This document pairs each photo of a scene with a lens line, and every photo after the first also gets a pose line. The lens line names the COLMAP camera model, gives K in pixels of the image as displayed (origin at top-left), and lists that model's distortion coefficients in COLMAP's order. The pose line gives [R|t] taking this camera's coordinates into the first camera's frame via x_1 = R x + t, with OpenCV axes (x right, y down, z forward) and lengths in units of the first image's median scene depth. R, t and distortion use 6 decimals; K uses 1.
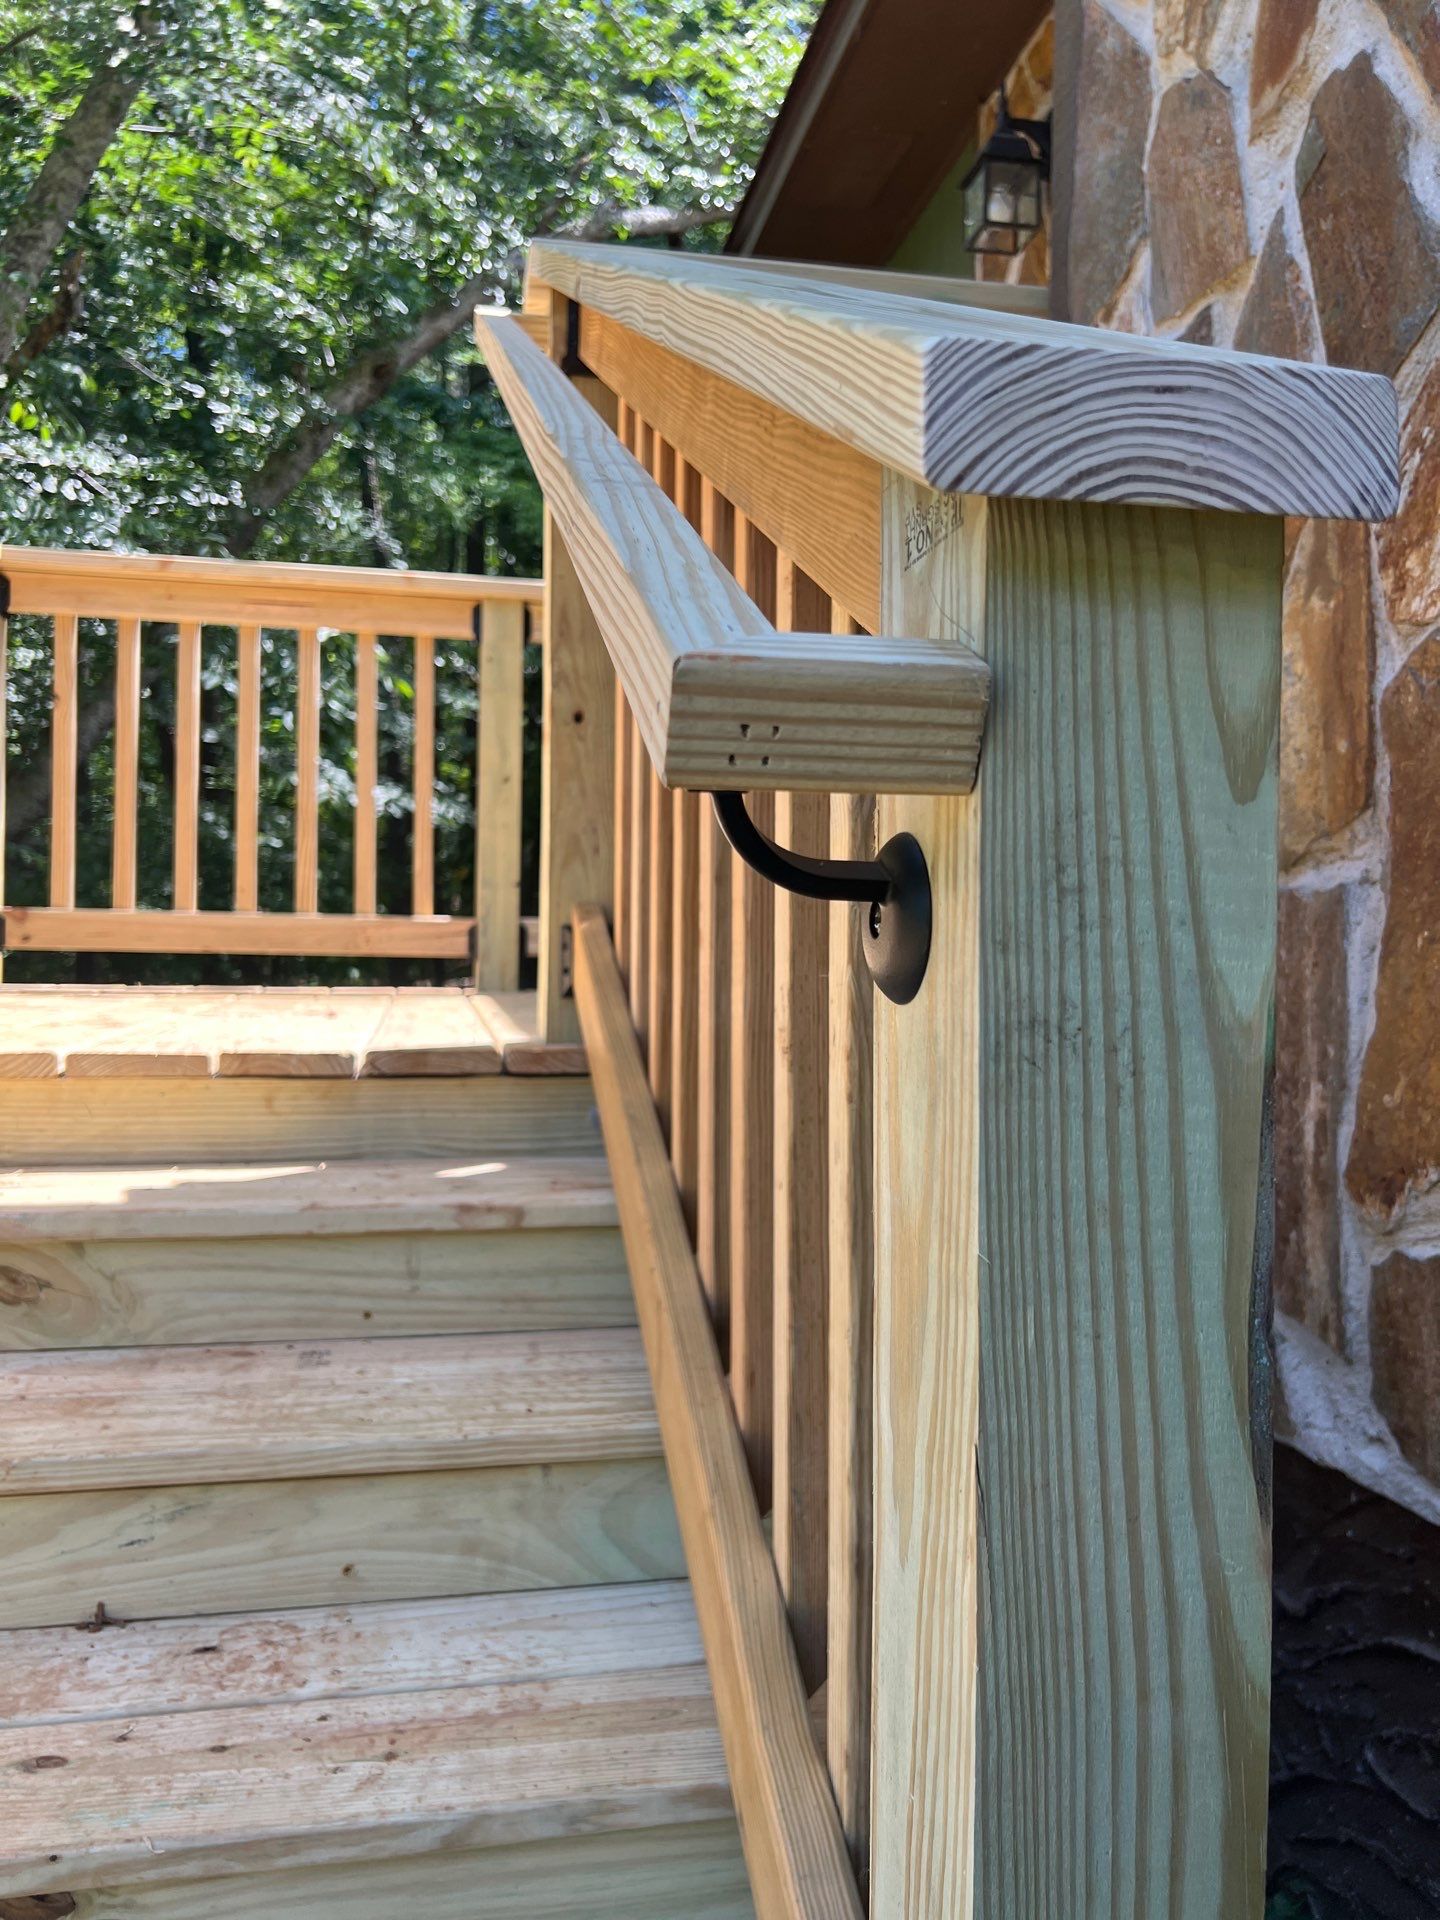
lens RADIAL K [[1452.0, 0, 685.2], [0, 1452.0, 942.7], [0, 0, 1]] dist [0.044764, -0.045230]
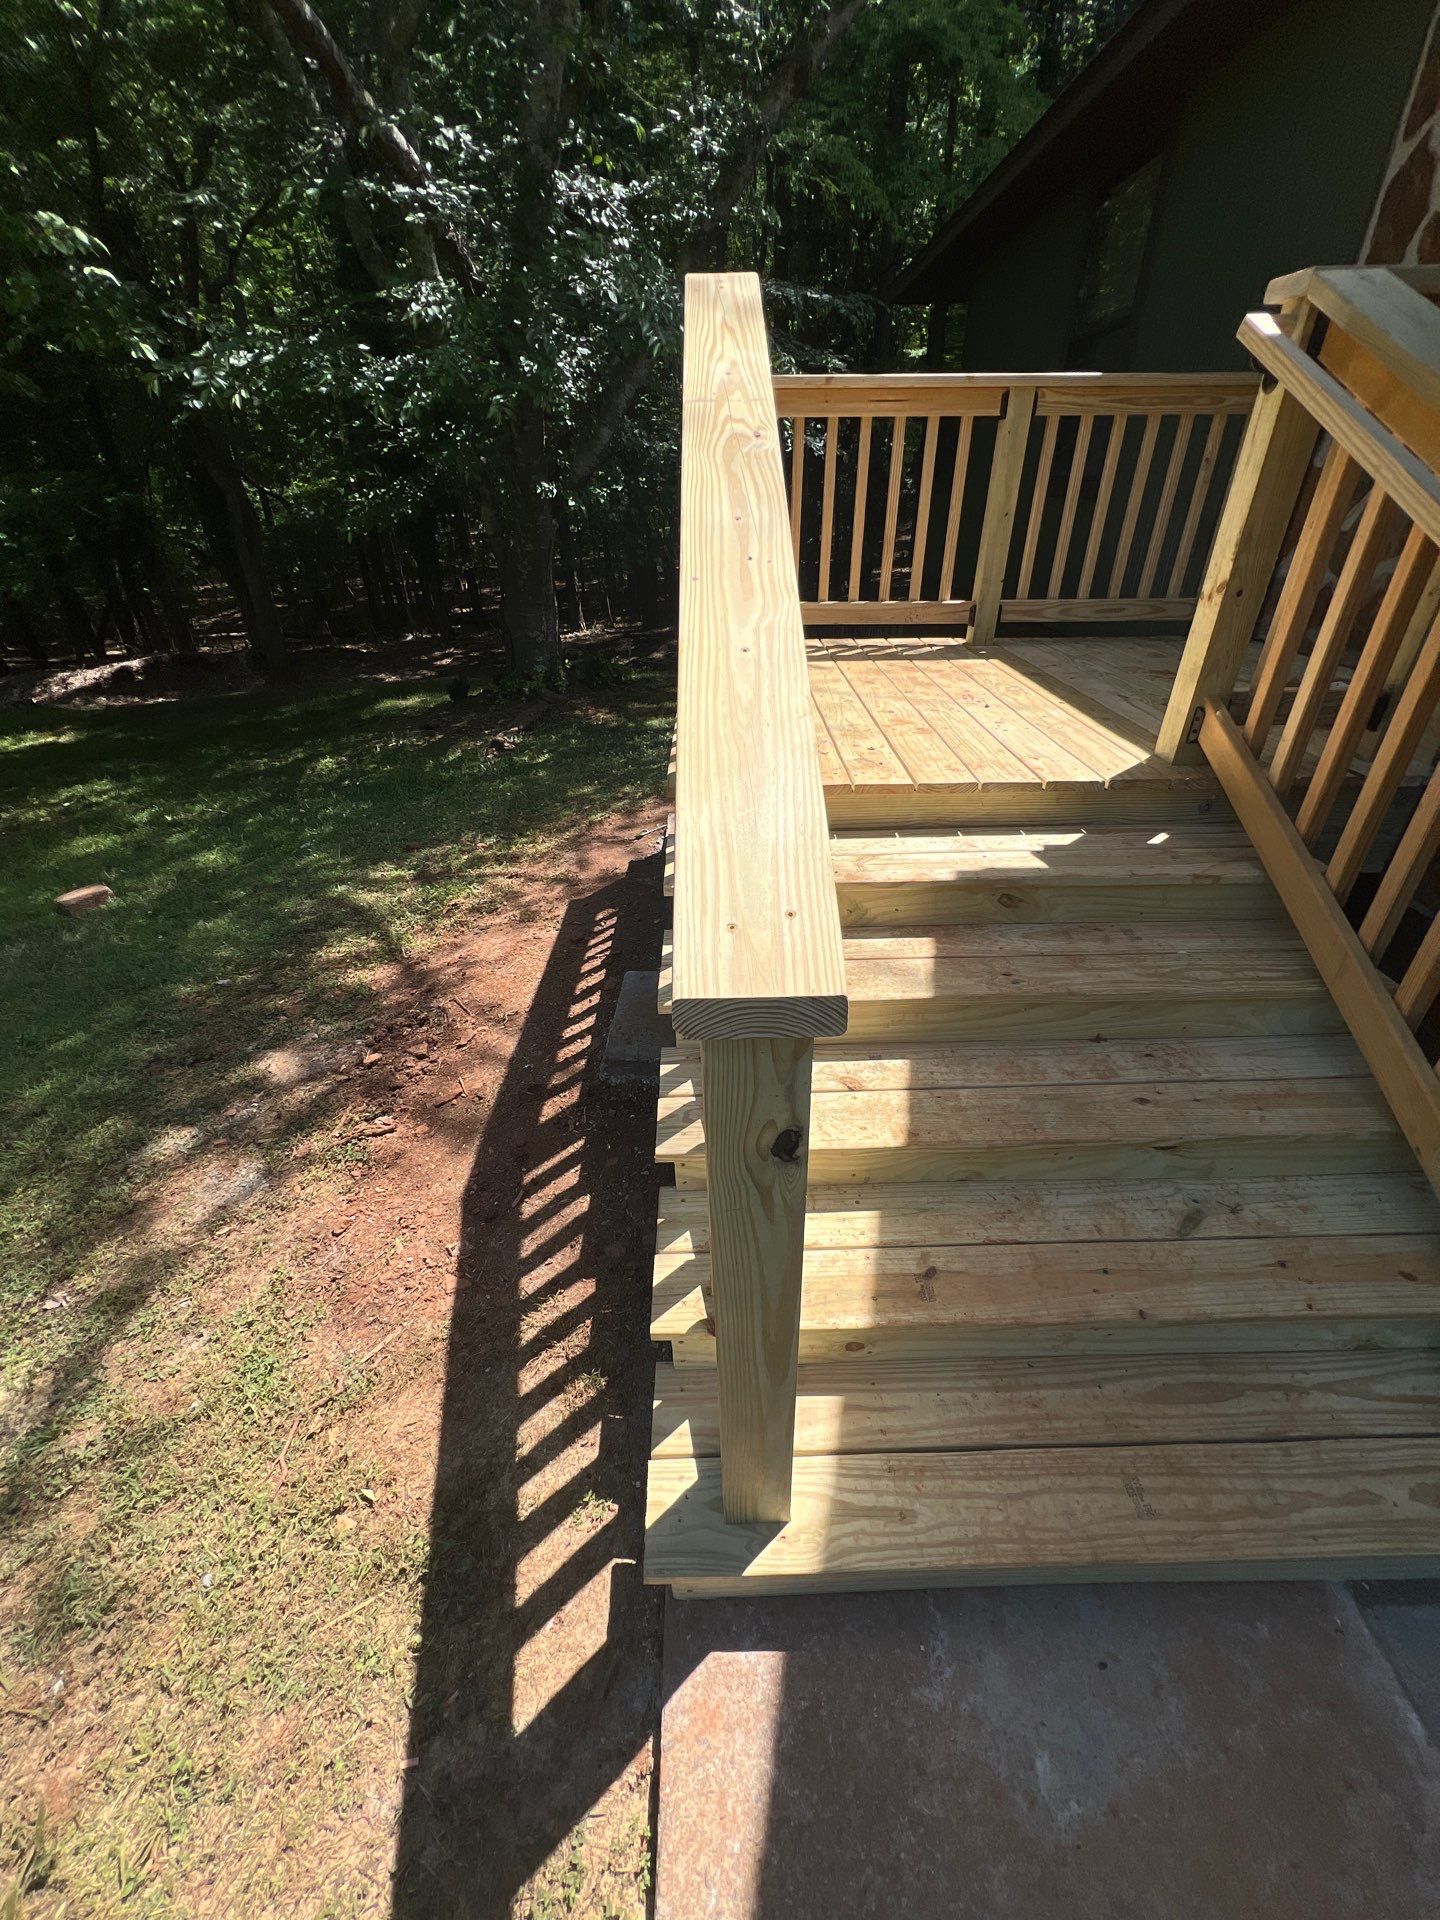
lens RADIAL K [[758.9, 0, 723.0], [0, 758.9, 951.3], [0, 0, 1]] dist [-0.002317, -0.001544]
pose [[0.988116, 0.064034, -0.139740, -0.747467], [0.019571, 0.849287, 0.527569, -0.385221], [0.152462, -0.524034, 0.837940, -0.210218]]
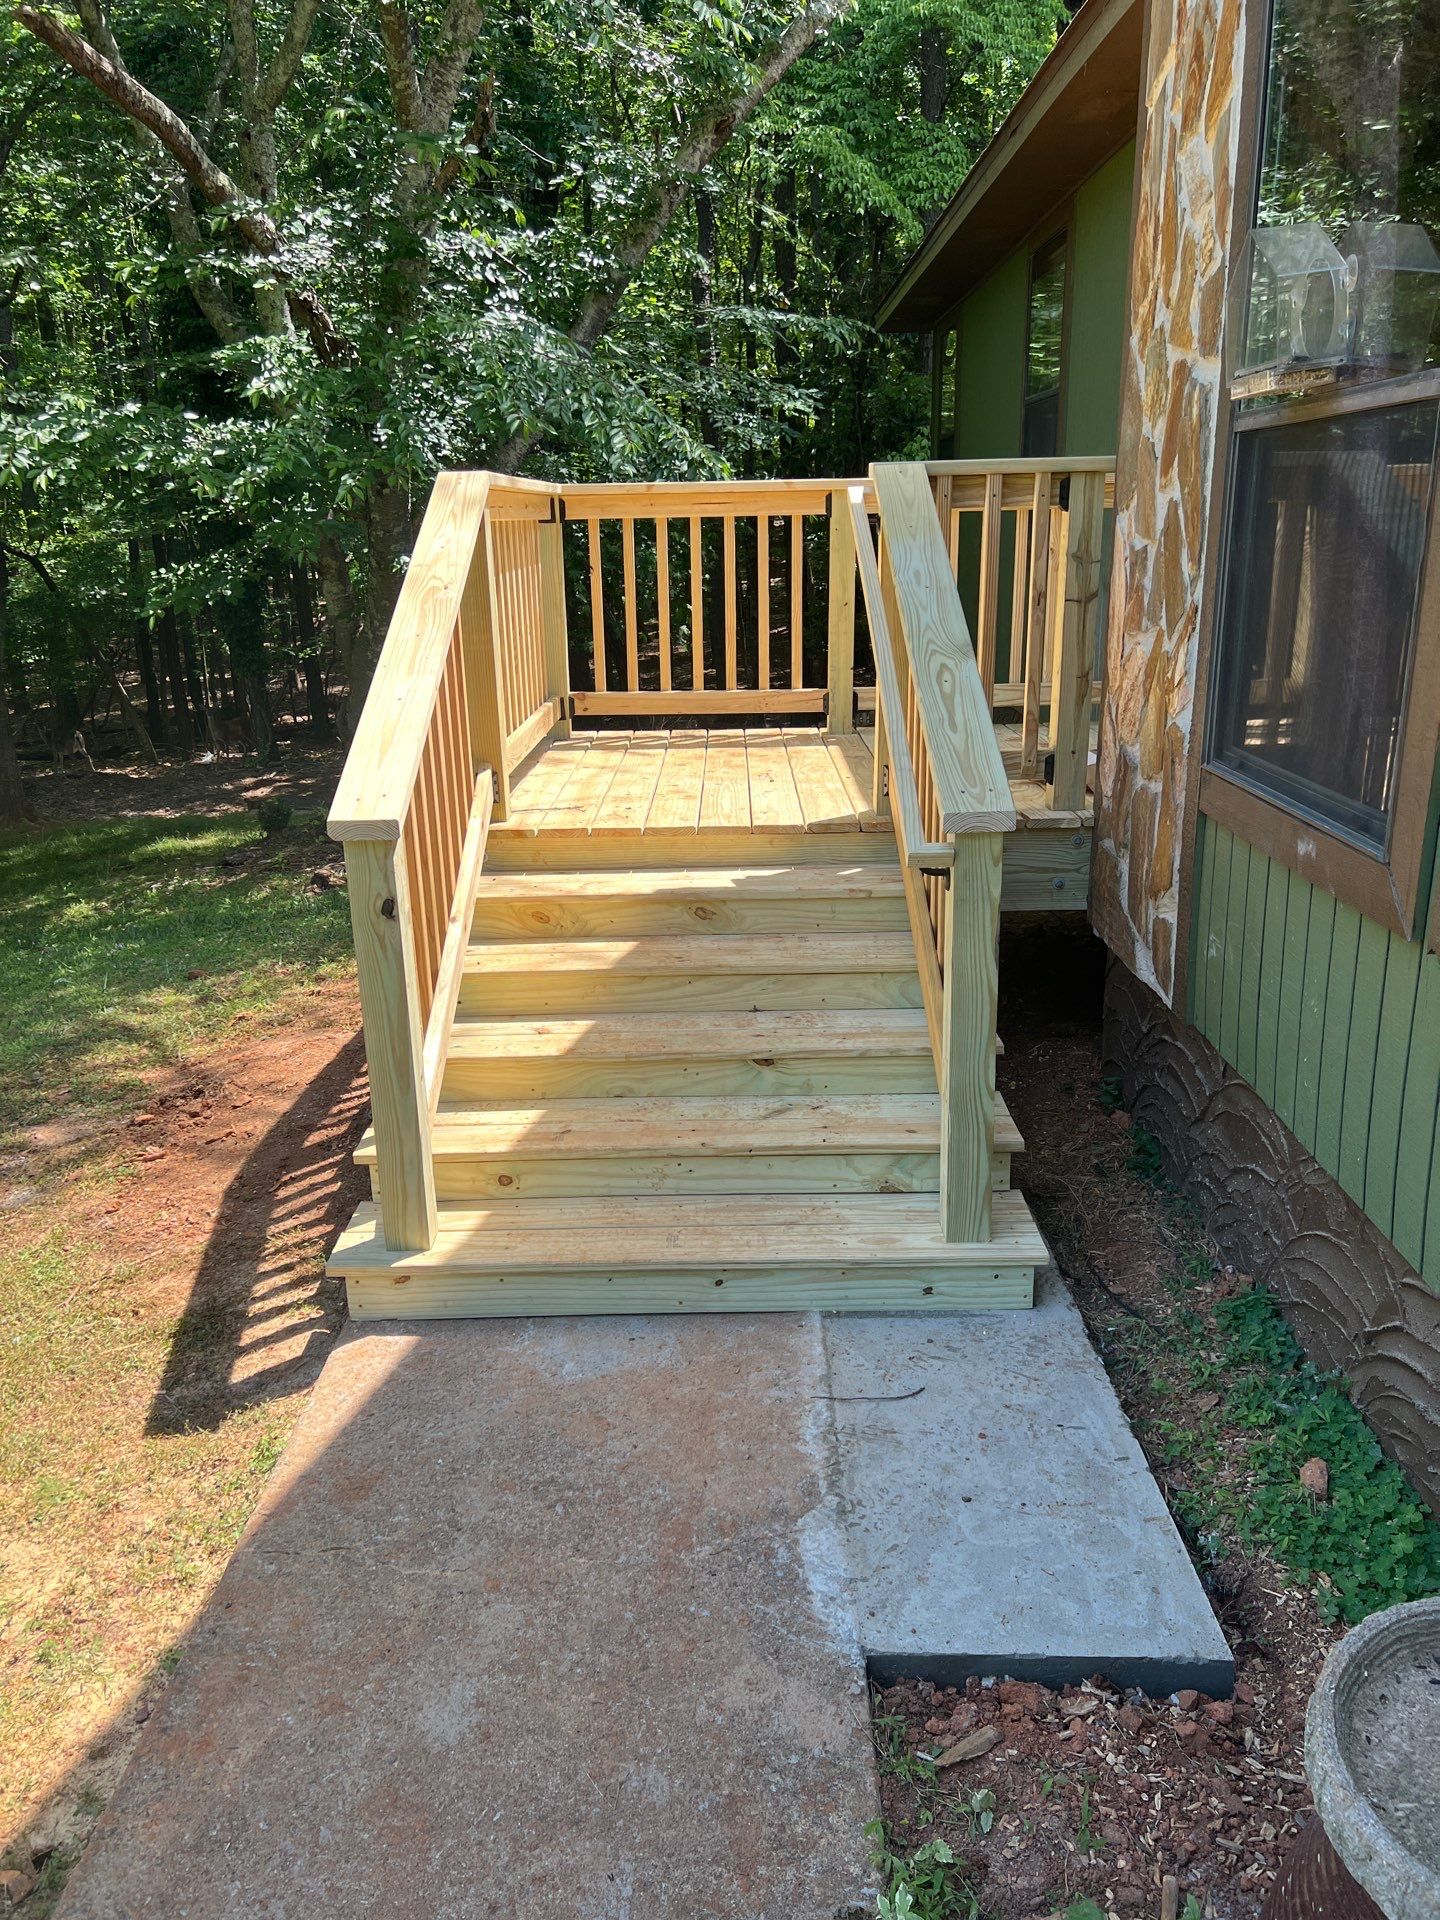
lens RADIAL K [[1452.0, 0, 707.8], [0, 1452.0, 964.9], [0, 0, 1]] dist [0.044764, -0.045230]
pose [[0.982232, 0.026672, -0.185767, 0.106426], [0.029507, 0.955589, 0.293222, -0.532644], [0.185338, -0.293493, 0.937823, -1.806557]]
